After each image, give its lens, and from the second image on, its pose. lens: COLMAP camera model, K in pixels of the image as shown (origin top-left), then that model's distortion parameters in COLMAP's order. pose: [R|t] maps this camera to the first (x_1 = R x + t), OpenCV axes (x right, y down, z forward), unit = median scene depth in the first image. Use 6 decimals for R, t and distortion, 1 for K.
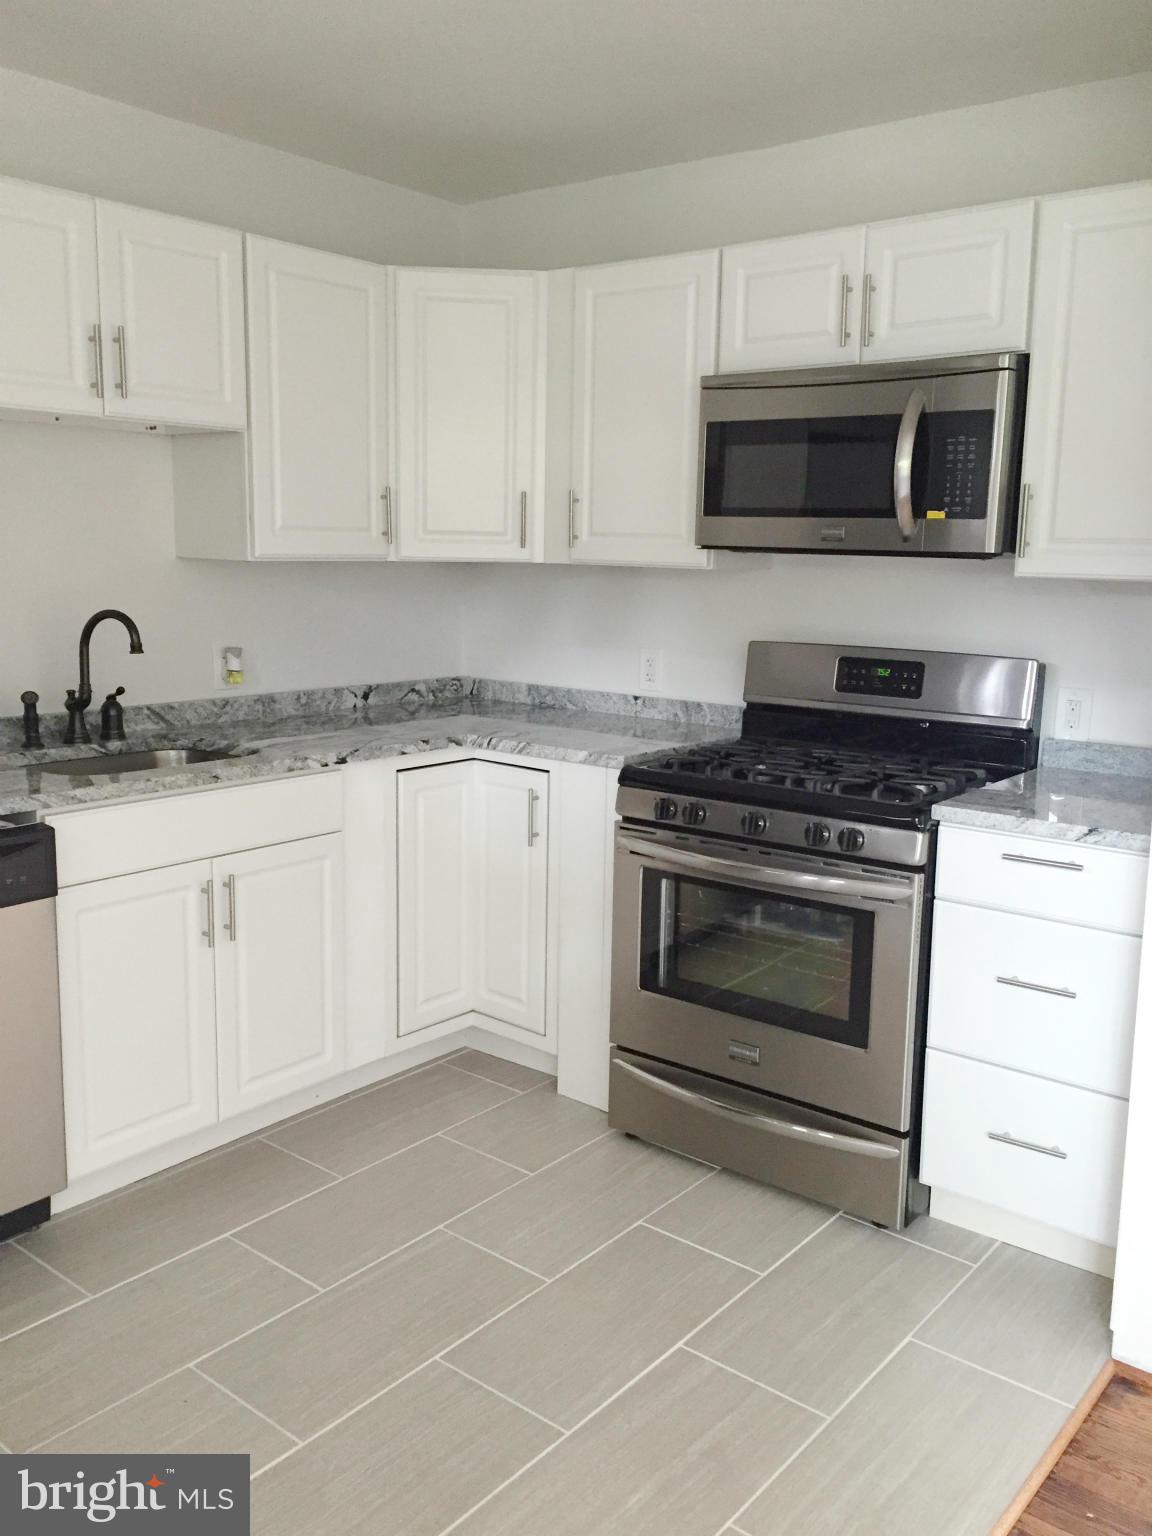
lens RADIAL K [[1317.5, 0, 581.9], [0, 1317.5, 766.2], [0, 0, 1]] dist [0.082977, -0.093835]
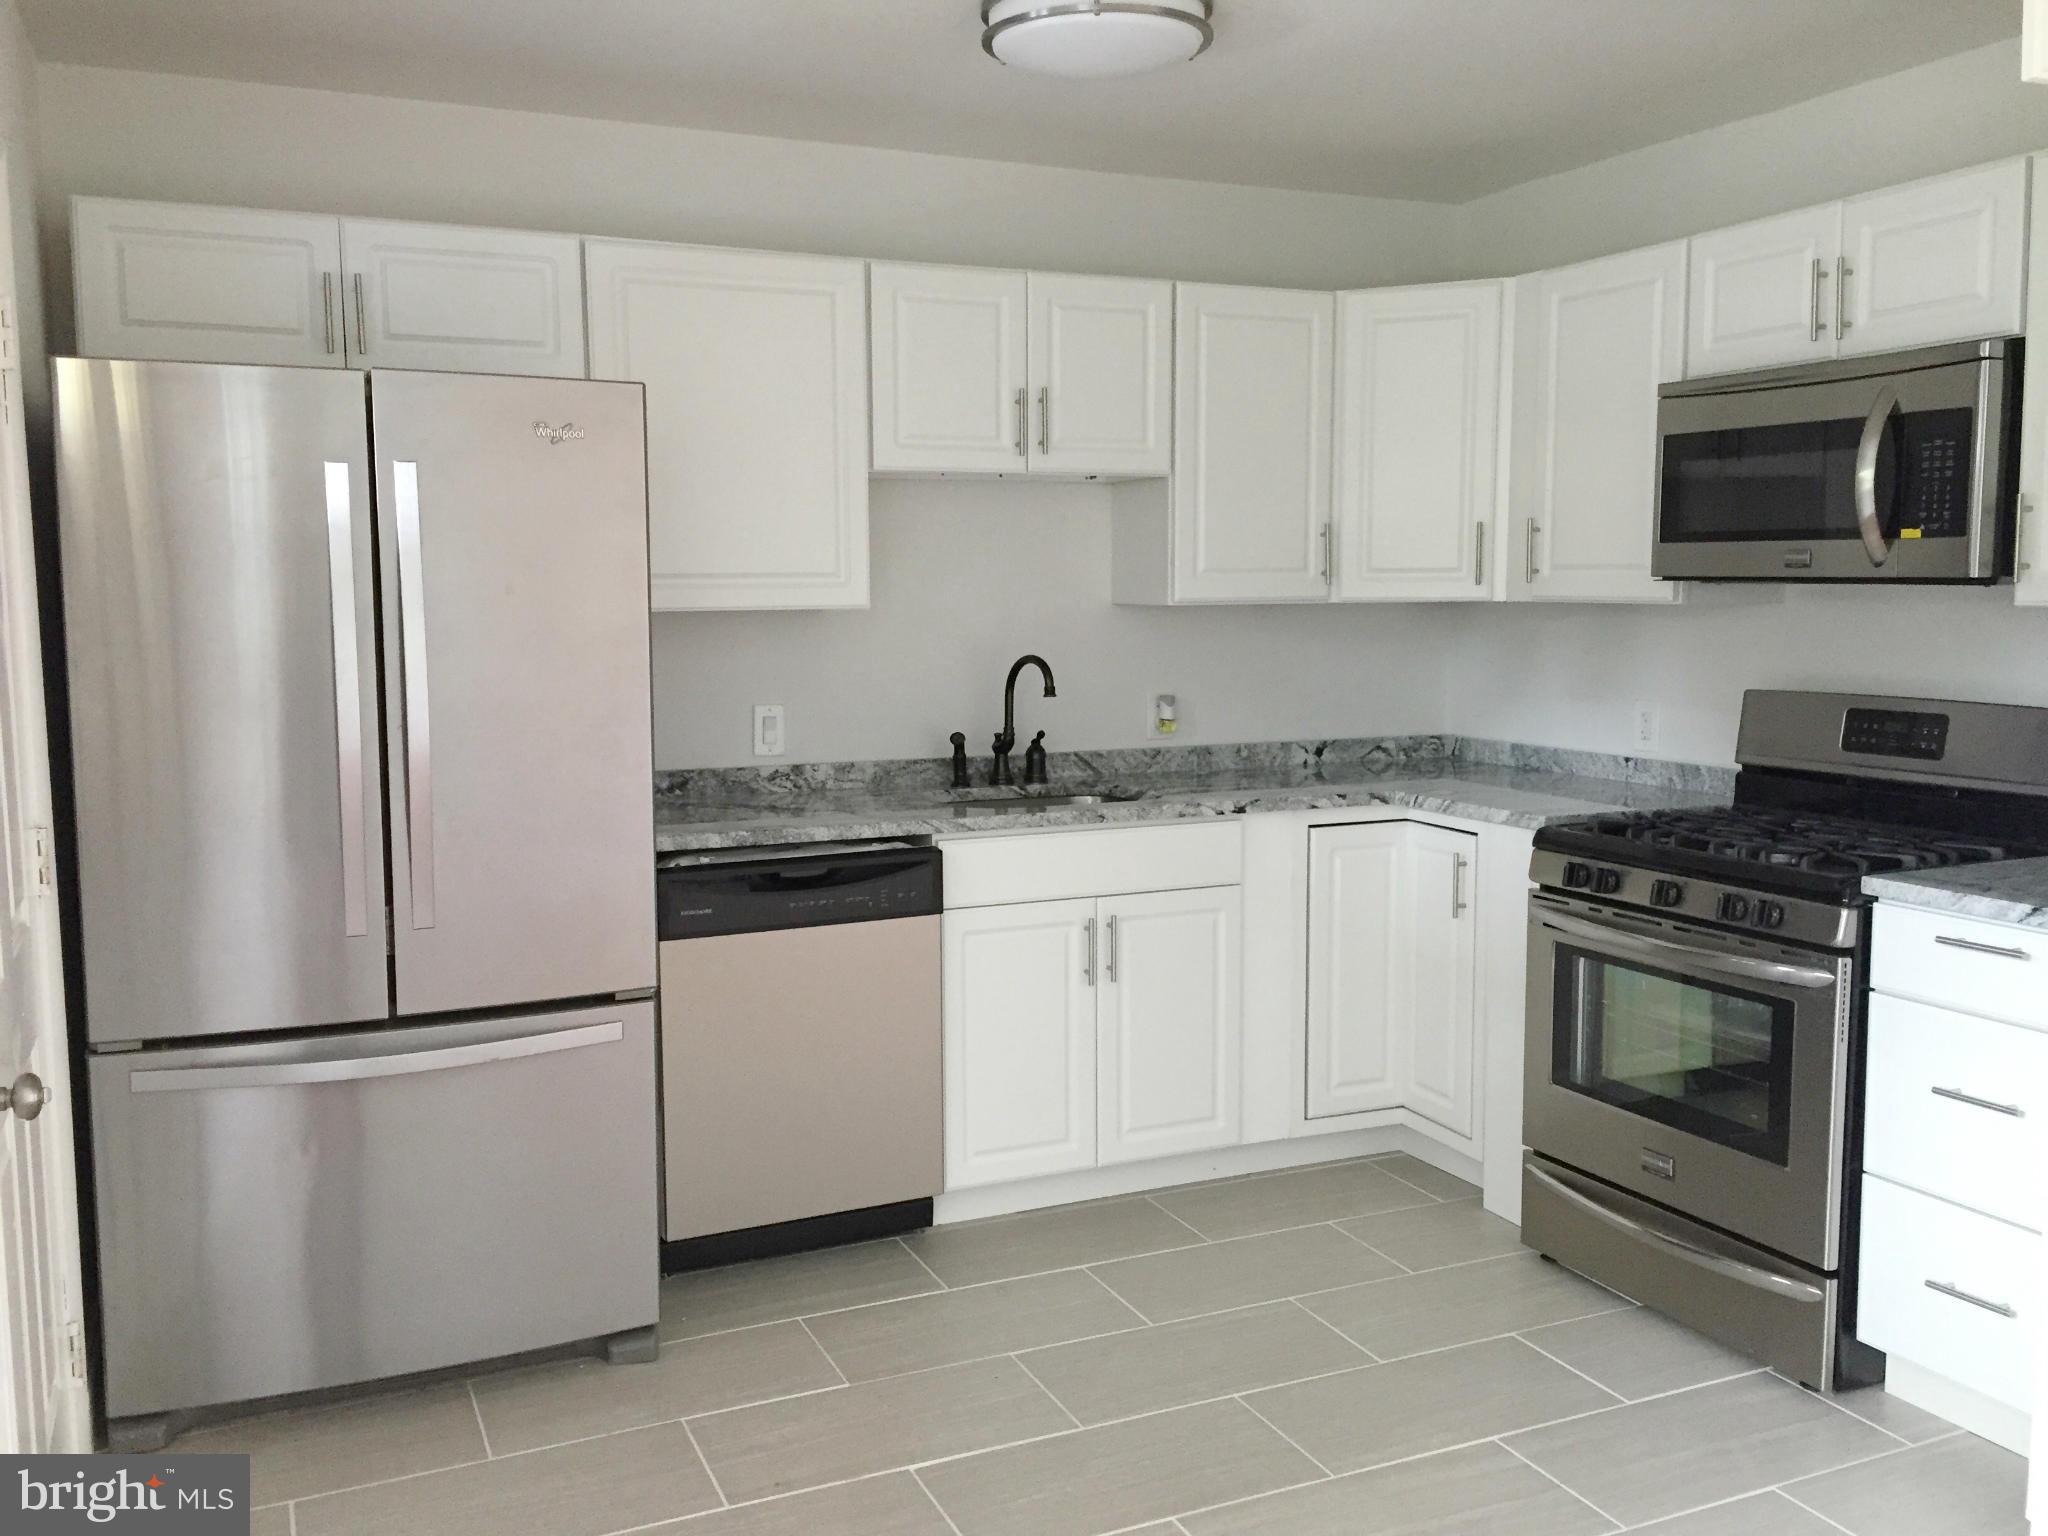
lens RADIAL K [[1756.6, 0, 1023.4], [0, 1756.6, 779.3], [0, 0, 1]] dist [0.082977, -0.093835]
pose [[0.894480, 0.027262, -0.446276, 0.244766], [-0.053790, 0.997451, -0.046881, 0.041593], [0.443860, 0.065939, 0.893667, -0.210083]]
